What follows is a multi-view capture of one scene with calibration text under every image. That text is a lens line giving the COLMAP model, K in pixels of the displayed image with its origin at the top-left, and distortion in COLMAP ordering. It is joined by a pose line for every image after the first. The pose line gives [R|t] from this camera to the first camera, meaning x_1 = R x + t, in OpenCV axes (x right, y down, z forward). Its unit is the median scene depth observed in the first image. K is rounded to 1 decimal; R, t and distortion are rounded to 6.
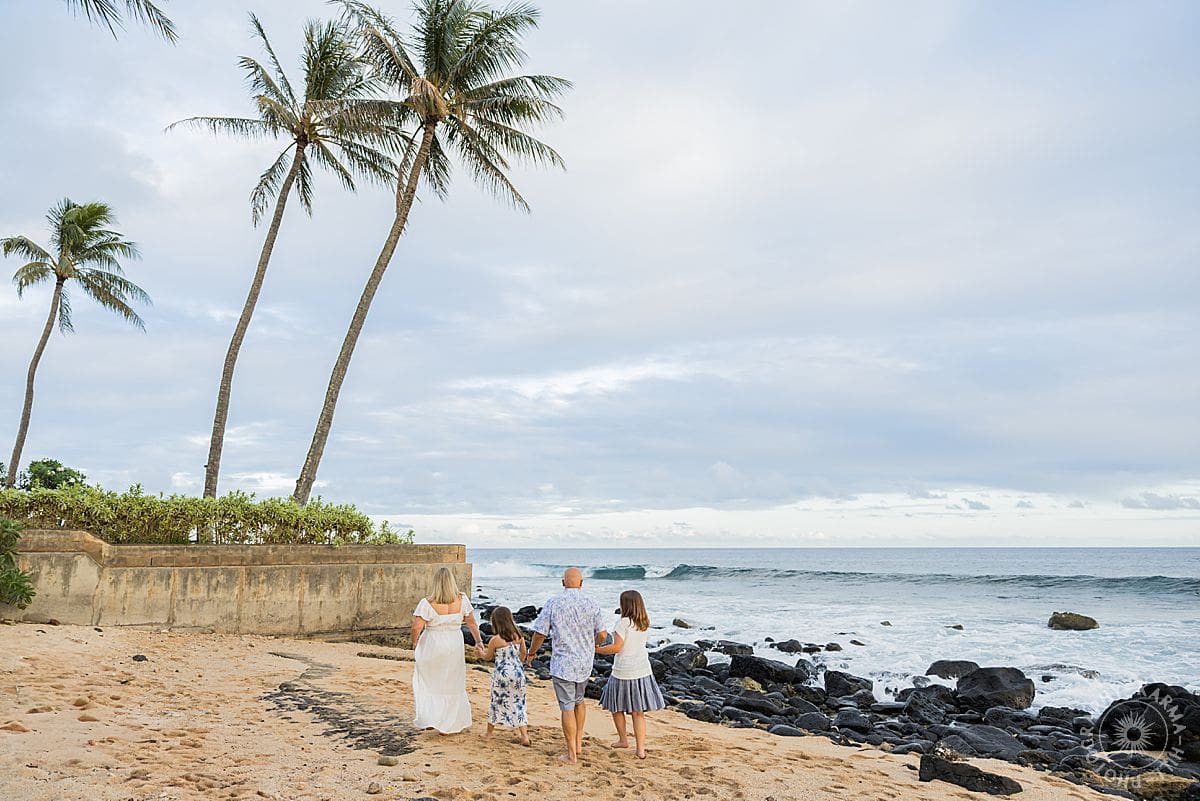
lens RADIAL K [[774.2, 0, 600.0], [0, 774.2, 400.5], [0, 0, 1]] dist [0.016930, -0.000571]
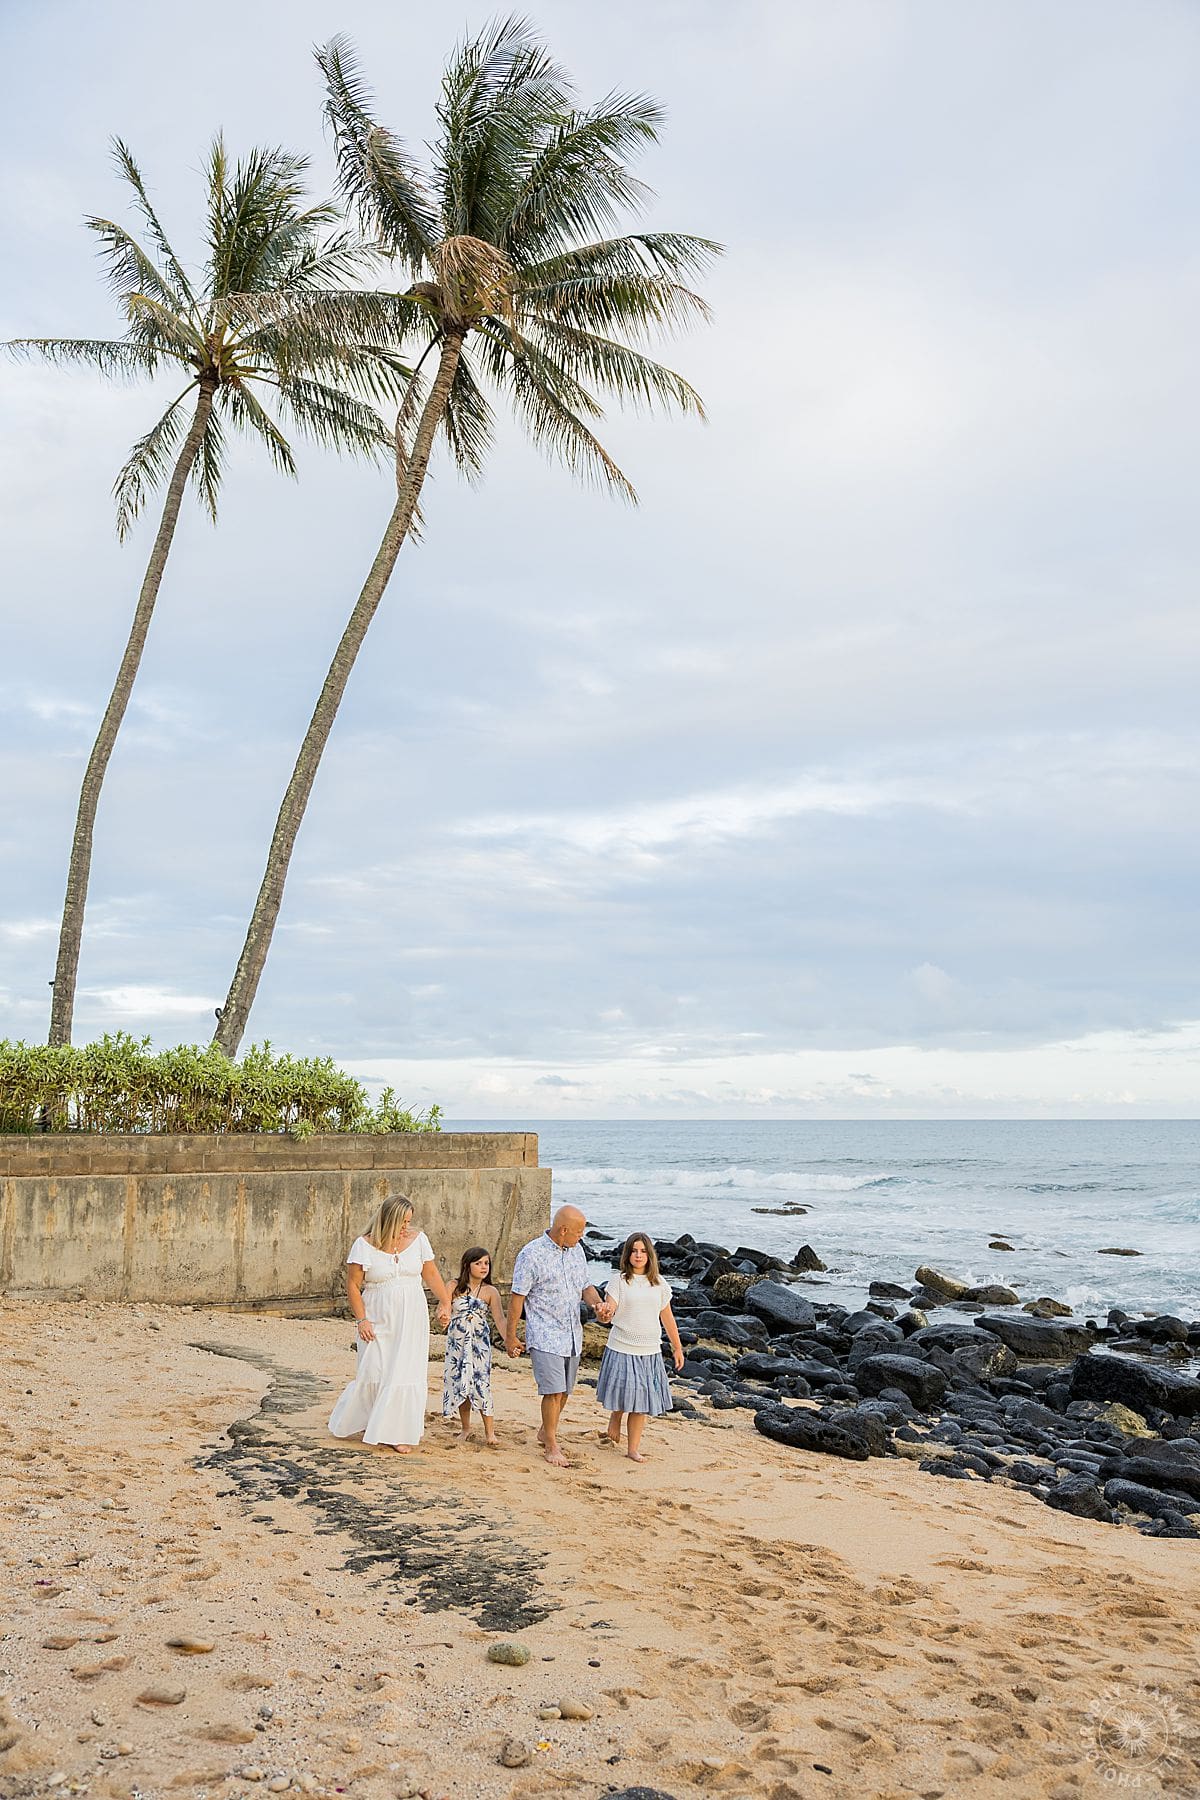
lens RADIAL K [[1303.1, 0, 600.0], [0, 1303.1, 900.0], [0, 0, 1]] dist [-0.000639, 0.004274]
pose [[0.998799, -0.004828, -0.048763, -0.085208], [0.006620, 0.999306, 0.036652, -0.005019], [0.048552, -0.036931, 0.998138, 0.118647]]
